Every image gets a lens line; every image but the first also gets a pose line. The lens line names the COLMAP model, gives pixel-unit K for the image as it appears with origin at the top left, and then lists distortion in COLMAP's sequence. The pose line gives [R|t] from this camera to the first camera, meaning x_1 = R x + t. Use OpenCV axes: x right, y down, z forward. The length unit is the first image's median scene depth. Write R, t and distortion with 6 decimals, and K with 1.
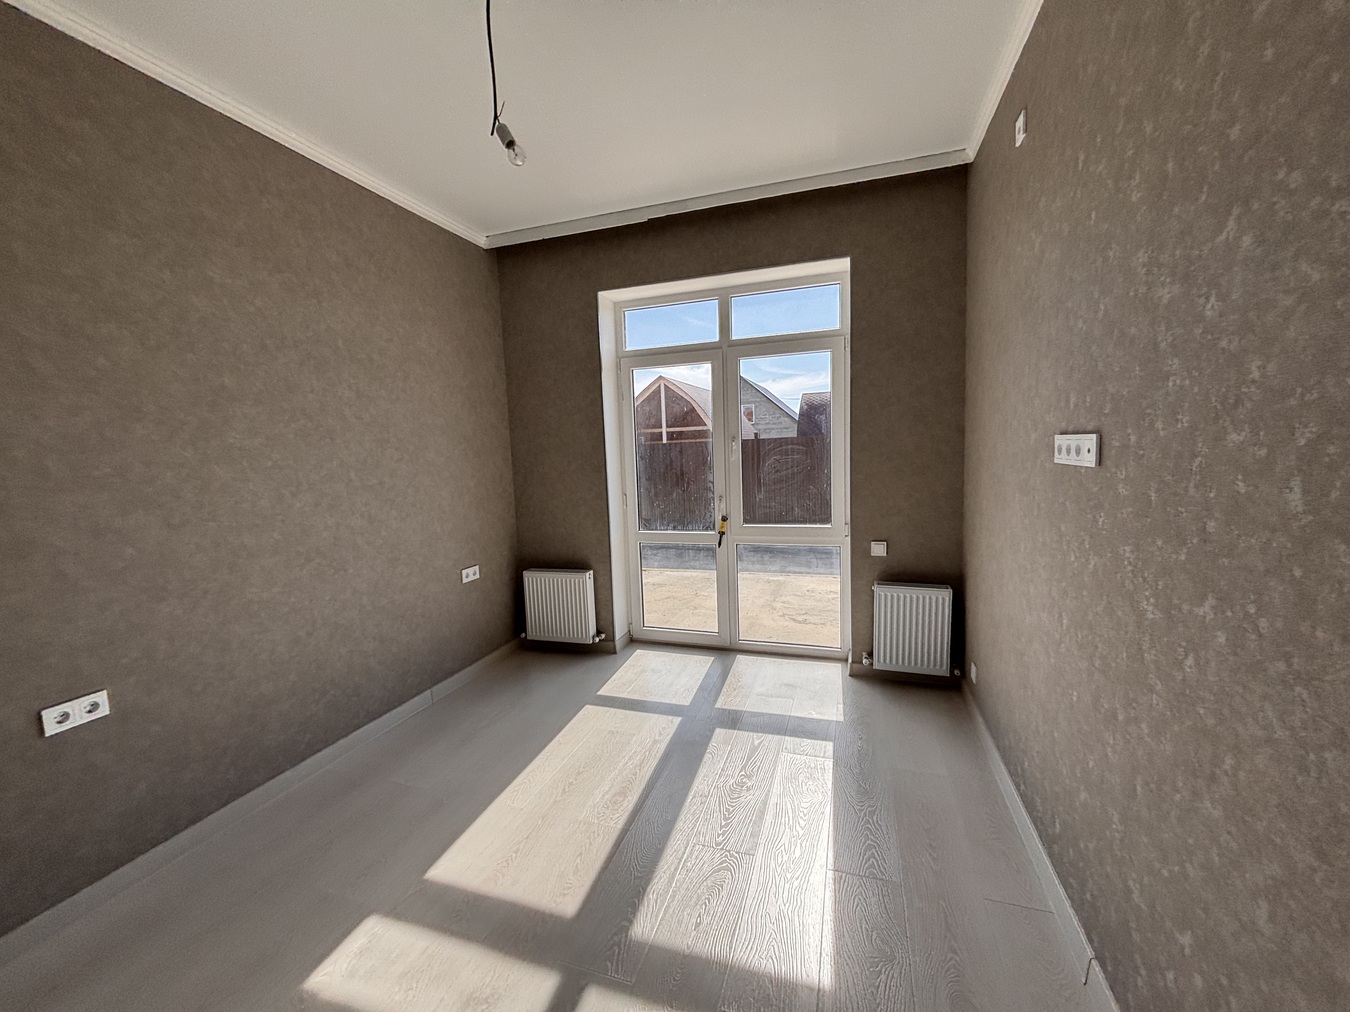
lens RADIAL K [[542.5, 0, 671.8], [0, 542.5, 504.3], [0, 0, 1]] dist [0.000907, -0.000157]
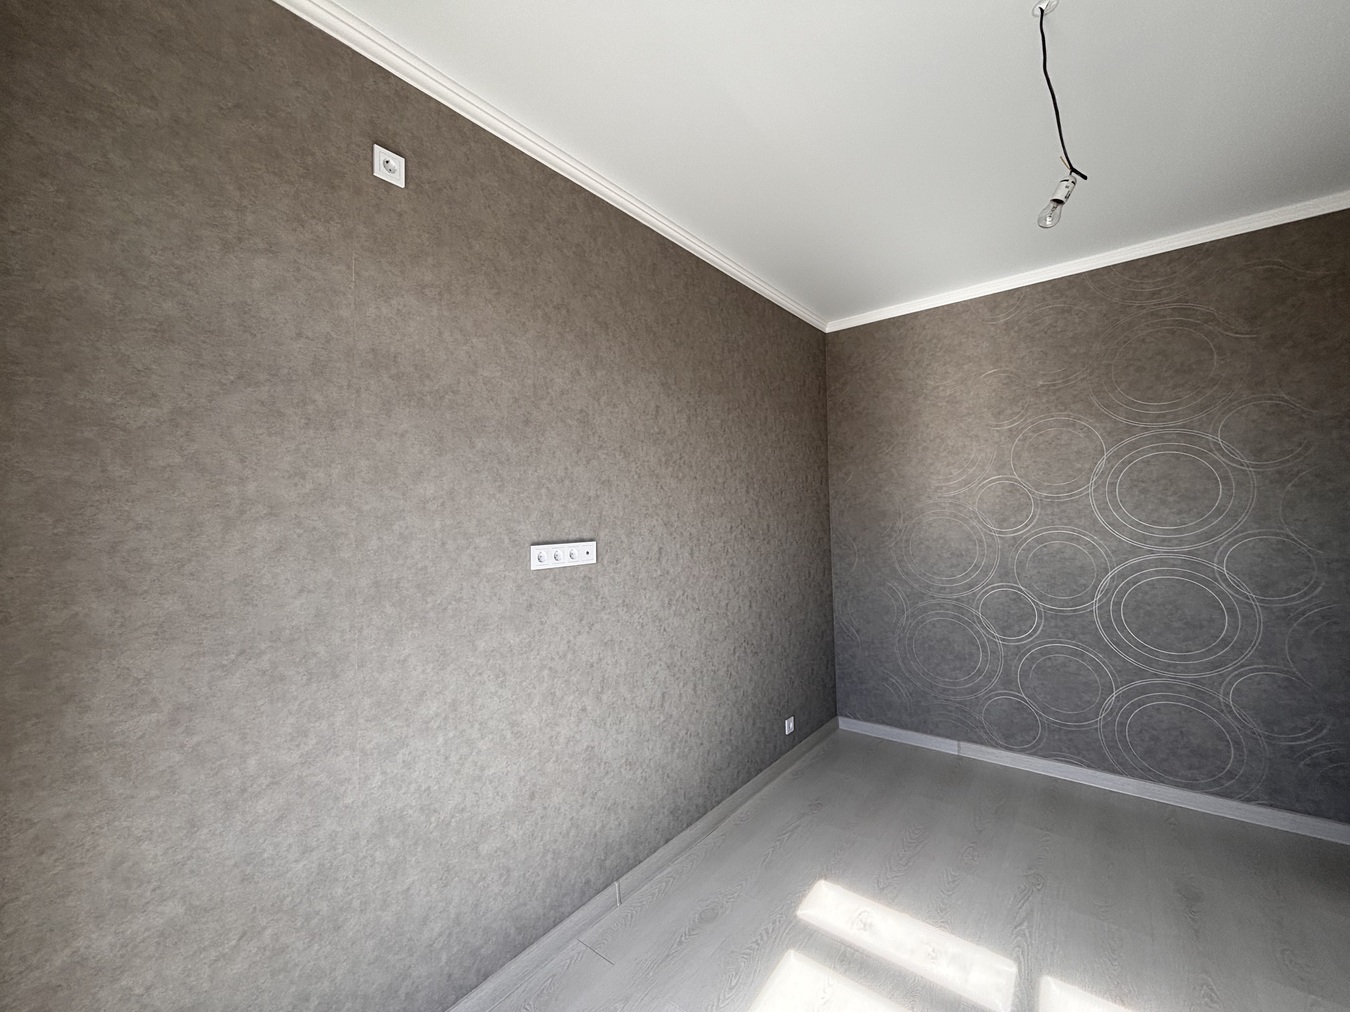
lens RADIAL K [[545.4, 0, 675.3], [0, 545.4, 504.0], [0, 0, 1]] dist [0.002488, -0.000335]
pose [[-0.936538, 0.069626, 0.343583, 0.009011], [0.096896, 0.993310, 0.062828, -0.115144], [-0.336910, 0.092132, -0.937018, 0.883557]]
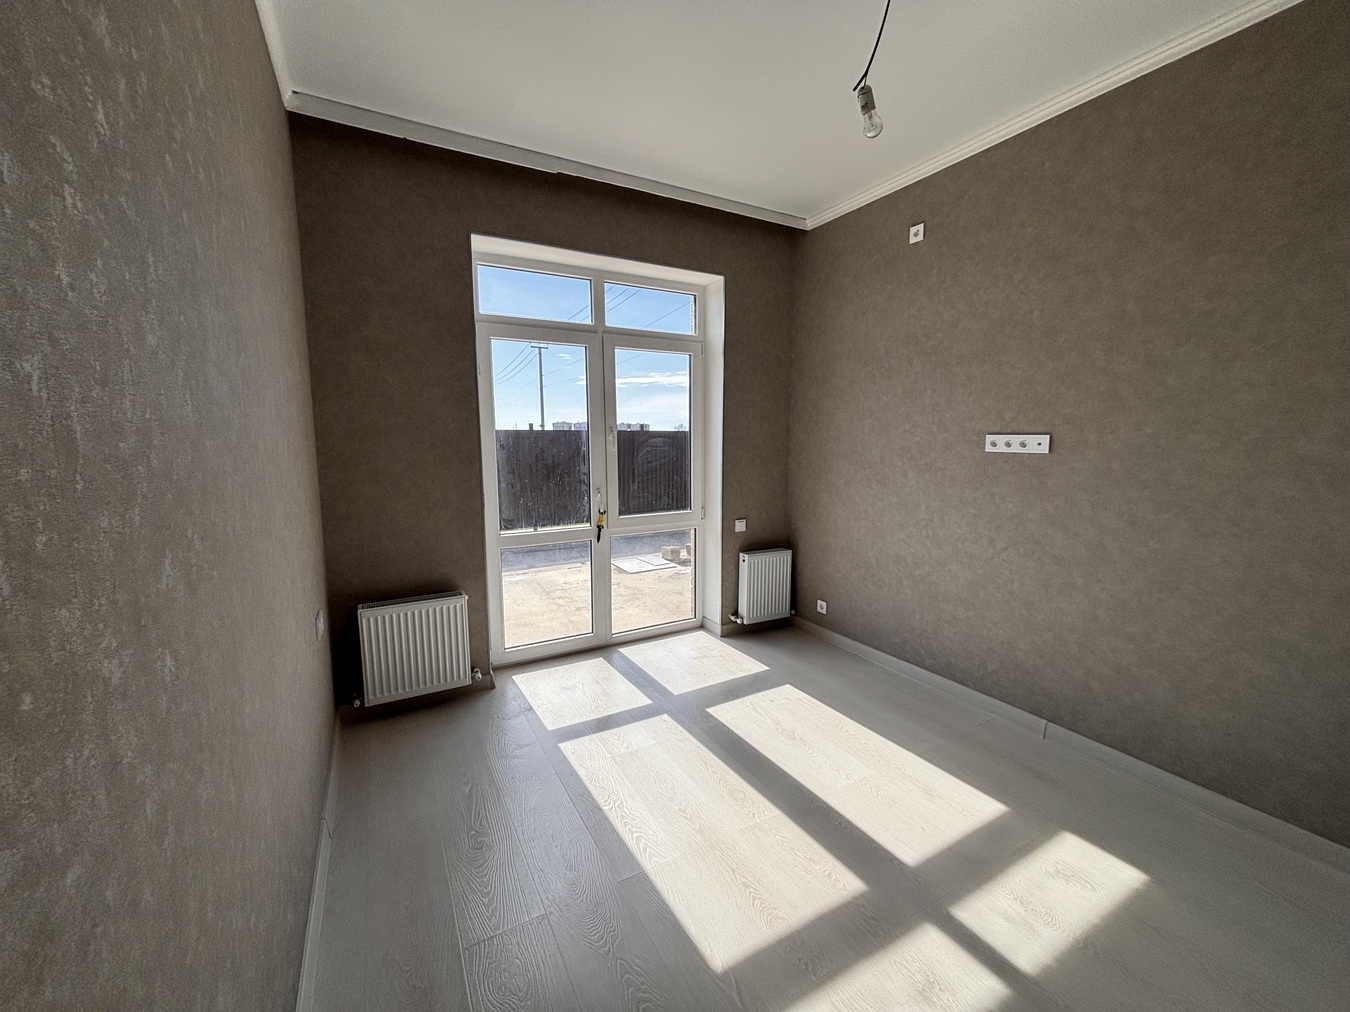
lens RADIAL K [[542.5, 0, 671.8], [0, 542.5, 504.3], [0, 0, 1]] dist [0.000907, -0.000157]
pose [[0.676817, -0.058192, 0.733848, -0.532548], [0.056857, 0.998025, 0.026702, -0.005211], [-0.733952, 0.023652, 0.678789, 0.259040]]
